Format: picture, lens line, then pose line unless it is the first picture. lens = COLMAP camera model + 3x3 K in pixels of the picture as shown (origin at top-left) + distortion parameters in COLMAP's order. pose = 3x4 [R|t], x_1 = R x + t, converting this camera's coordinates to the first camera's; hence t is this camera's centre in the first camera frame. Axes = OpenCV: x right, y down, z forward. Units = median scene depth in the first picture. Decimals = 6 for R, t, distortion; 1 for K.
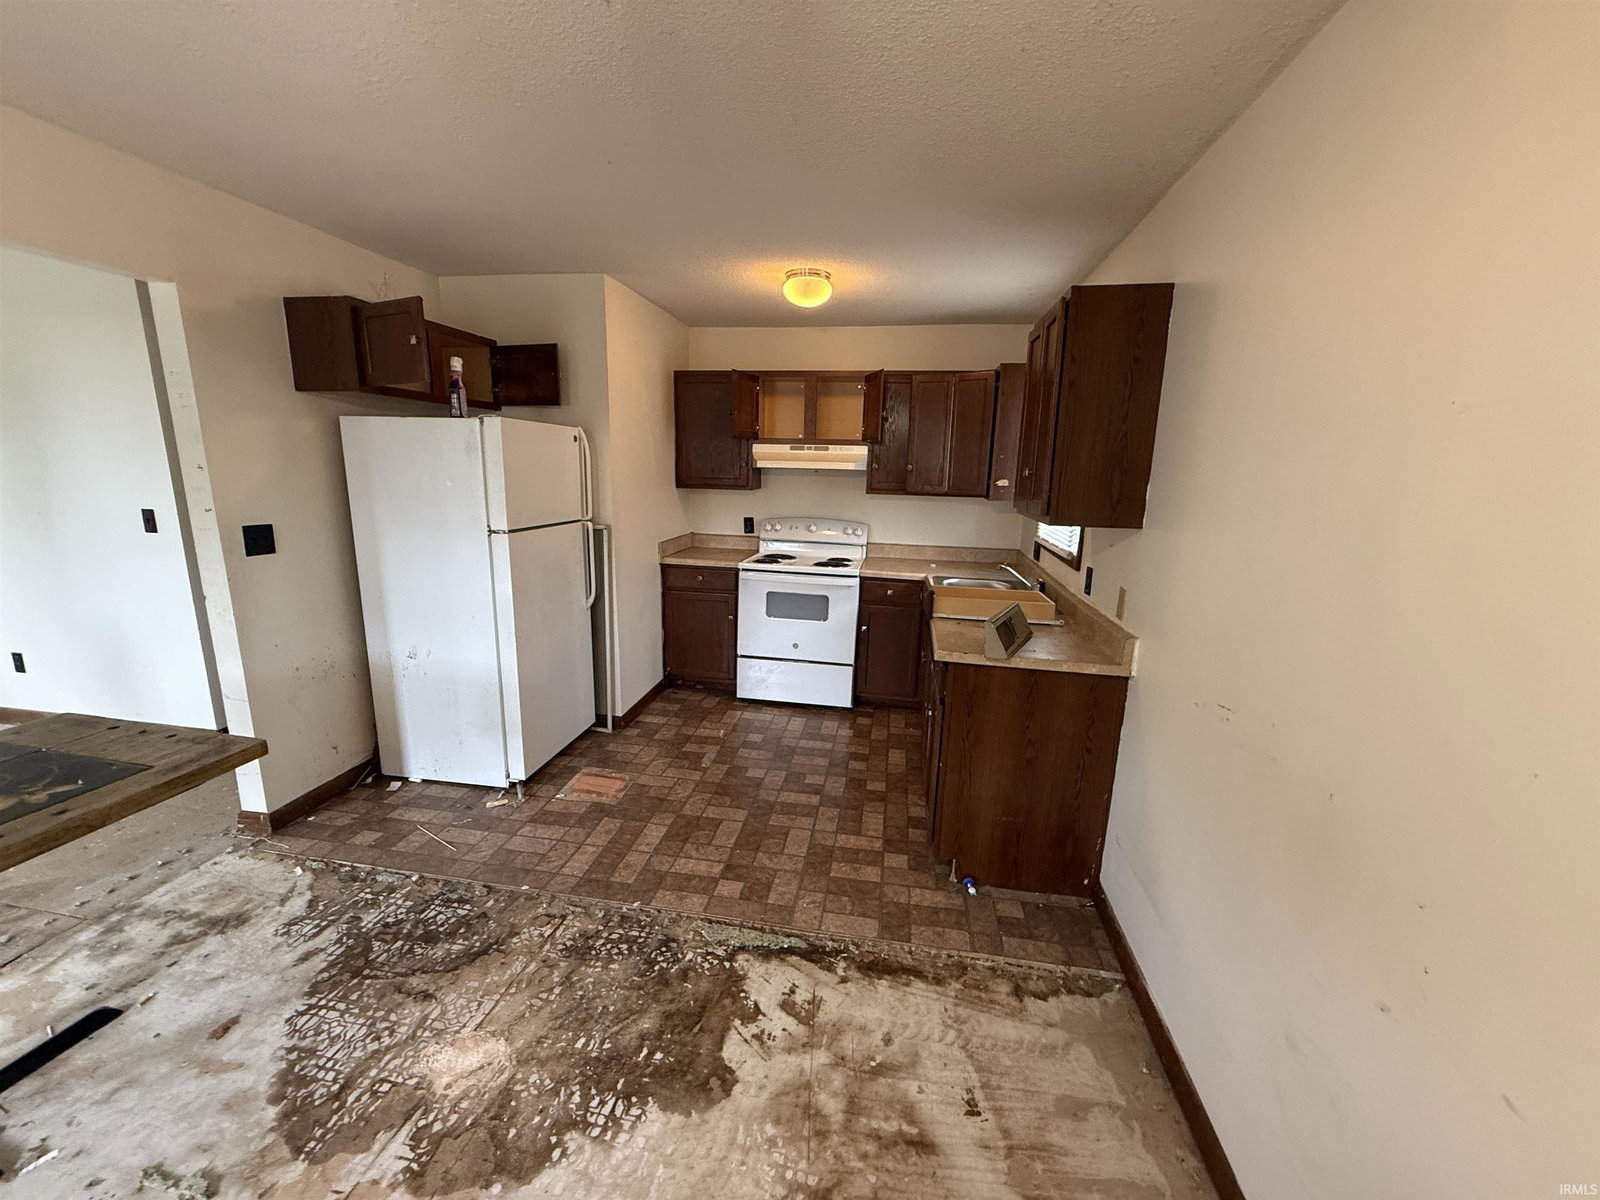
lens RADIAL K [[637.8, 0, 798.3], [0, 637.8, 602.7], [0, 0, 1]] dist [0.001157, -0.000014]
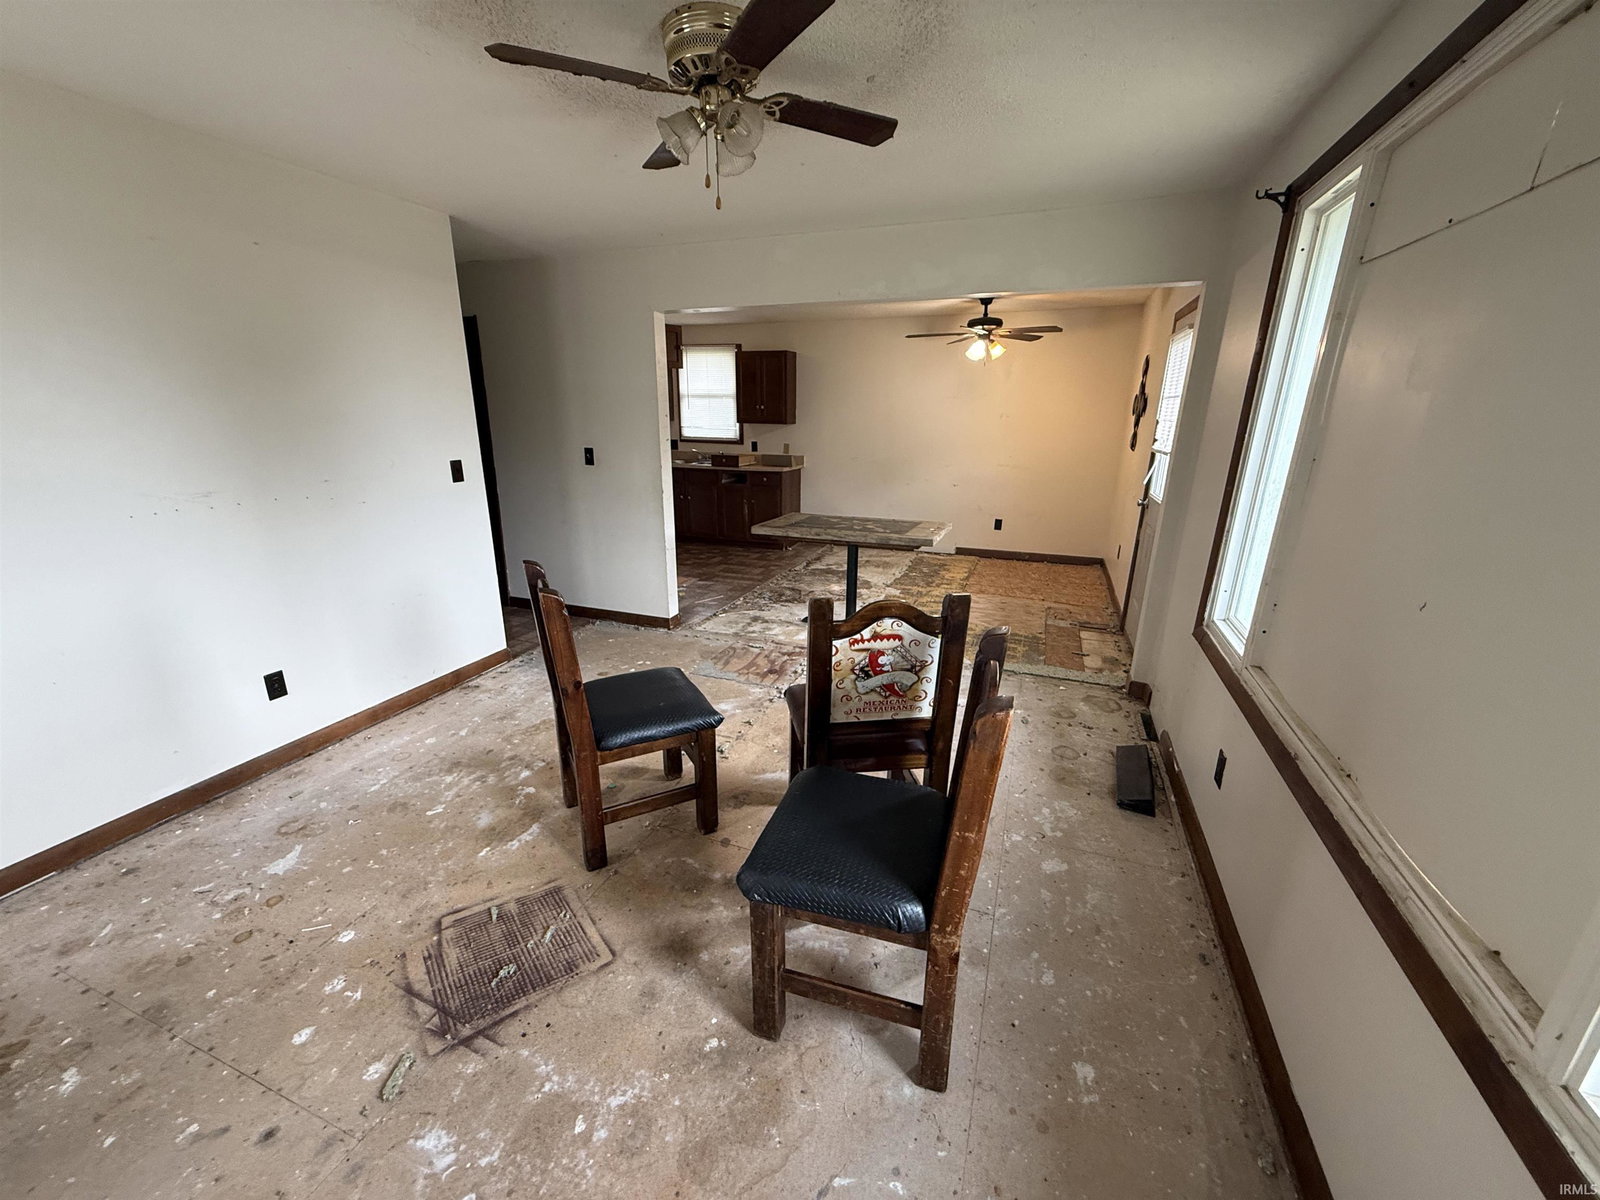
lens RADIAL K [[637.8, 0, 802.3], [0, 637.8, 605.6], [0, 0, 1]] dist [0.001157, -0.000014]
pose [[0.185738, -0.313780, 0.931152, -2.718172], [0.204097, 0.939293, 0.275812, -0.125118], [-0.961169, 0.138816, 0.238504, 0.268714]]
